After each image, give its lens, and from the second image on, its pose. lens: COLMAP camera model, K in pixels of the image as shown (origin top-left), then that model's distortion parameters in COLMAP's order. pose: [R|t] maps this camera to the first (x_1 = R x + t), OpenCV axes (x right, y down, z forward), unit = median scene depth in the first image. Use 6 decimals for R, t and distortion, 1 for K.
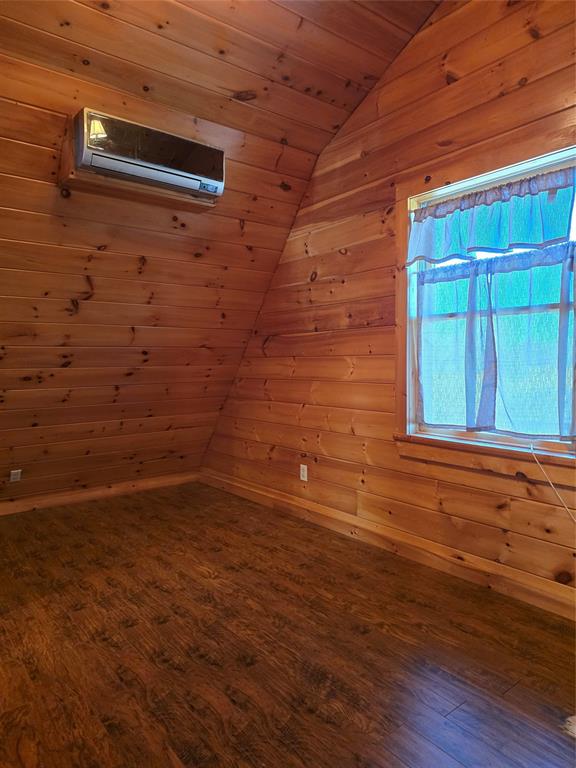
lens RADIAL K [[507.9, 0, 288.0], [0, 507.9, 384.0], [0, 0, 1]] dist [0.075069, -0.052861]
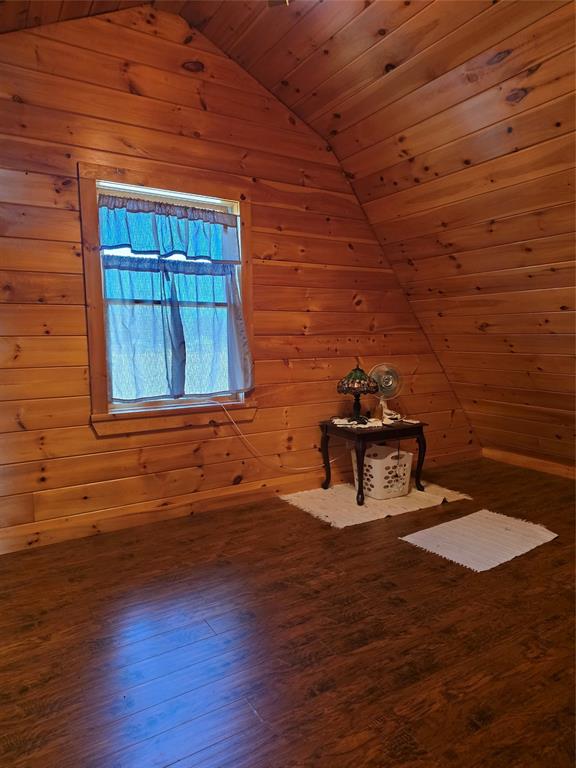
lens RADIAL K [[508.9, 0, 284.0], [0, 508.9, 389.6], [0, 0, 1]] dist [0.094620, -0.106766]
pose [[0.124824, -0.100055, 0.987121, -0.853877], [0.051692, 0.994207, 0.094237, -0.033476], [-0.990831, 0.039263, 0.129273, 0.587879]]
